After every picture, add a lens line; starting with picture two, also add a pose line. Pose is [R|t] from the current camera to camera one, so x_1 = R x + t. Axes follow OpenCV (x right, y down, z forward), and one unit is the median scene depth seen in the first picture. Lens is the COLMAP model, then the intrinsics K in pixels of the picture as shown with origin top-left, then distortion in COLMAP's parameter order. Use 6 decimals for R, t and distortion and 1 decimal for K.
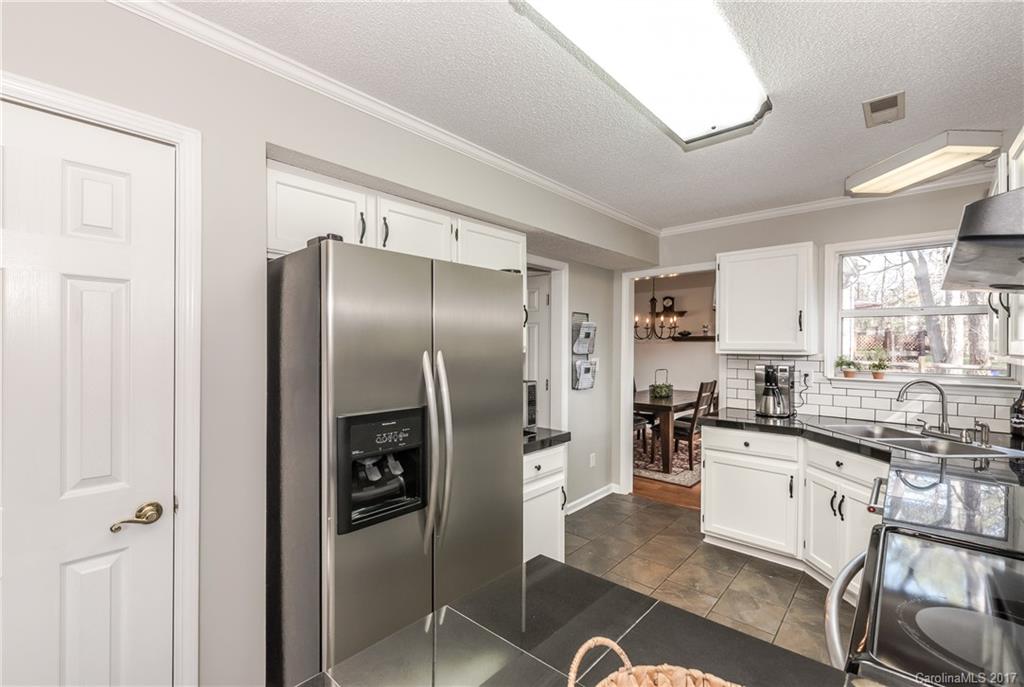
lens RADIAL K [[448.7, 0, 486.0], [0, 448.7, 350.0], [0, 0, 1]] dist [0.011270, -0.000745]
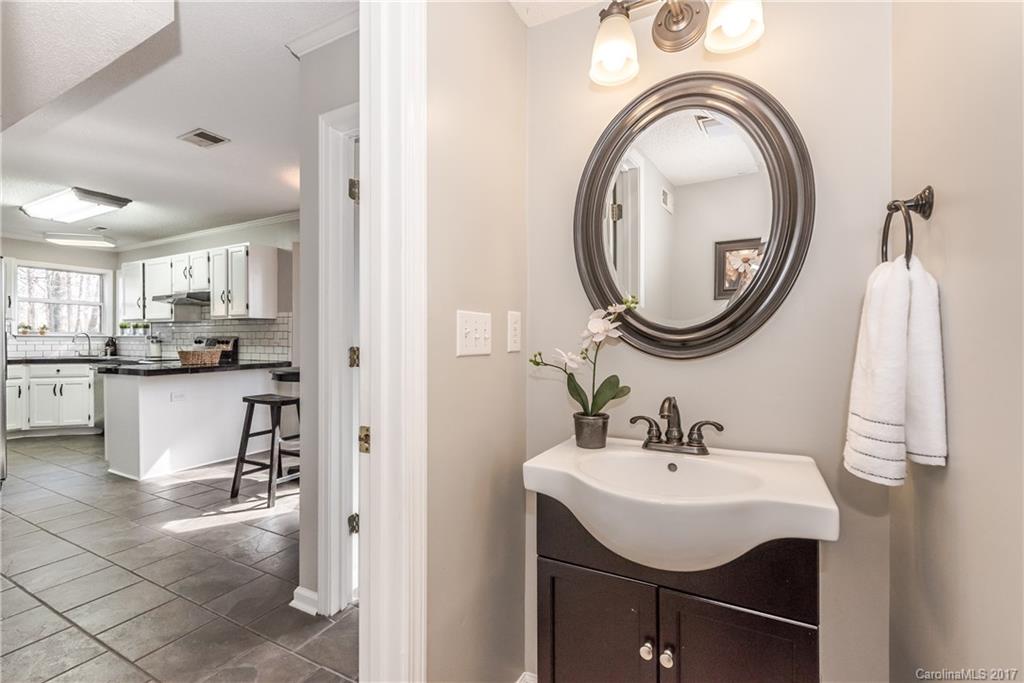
lens RADIAL K [[445.6, 0, 530.1], [0, 445.6, 339.1], [0, 0, 1]] dist [0.002260, -0.000692]
pose [[-0.270238, -0.005357, 0.962779, -1.470427], [0.009982, 0.999915, 0.008365, 0.083153], [-0.962742, 0.011871, -0.270162, -0.464980]]
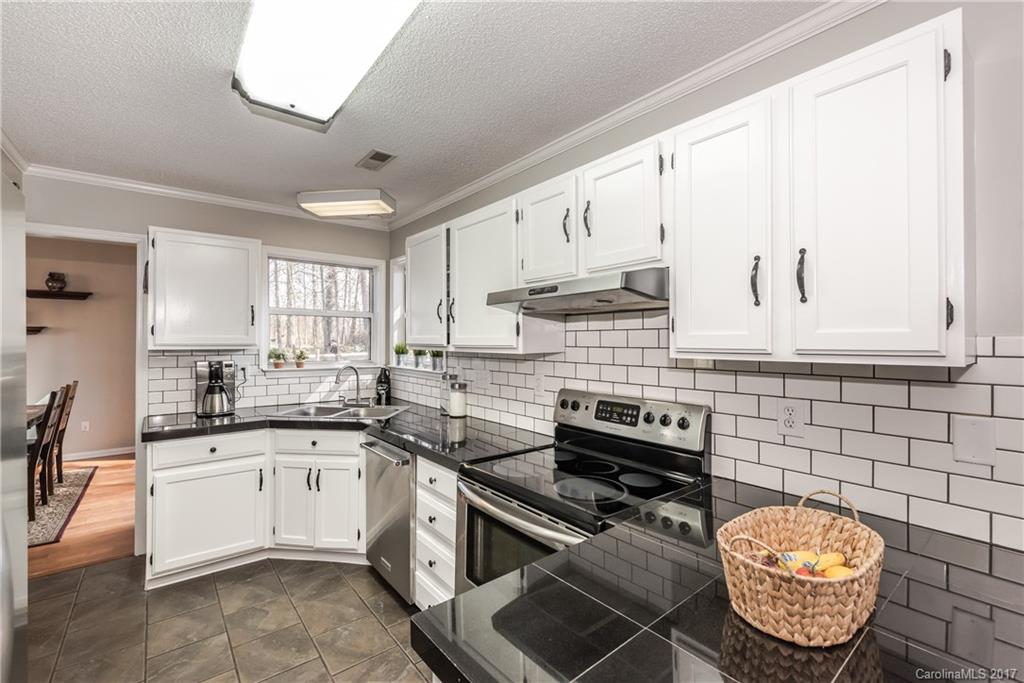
lens RADIAL K [[445.6, 0, 529.8], [0, 445.6, 337.6], [0, 0, 1]] dist [0.002260, -0.000692]
pose [[0.121662, 0.002526, 0.992568, -0.213885], [0.012553, 0.999913, -0.004083, -0.002534], [-0.992492, 0.012956, 0.121619, 0.249608]]
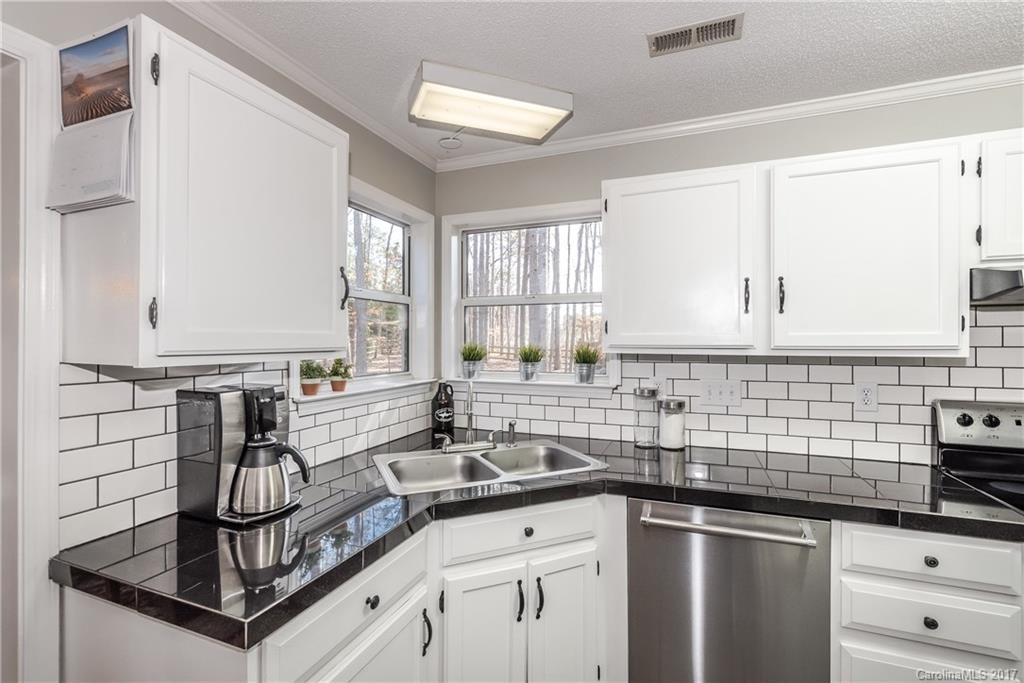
lens RADIAL K [[445.6, 0, 515.4], [0, 445.6, 337.8], [0, 0, 1]] dist [0.002260, -0.000692]
pose [[-0.377033, 0.000115, 0.926200, 0.176908], [0.015091, 0.999868, 0.006019, -0.011774], [-0.926077, 0.016247, -0.376985, 0.971783]]
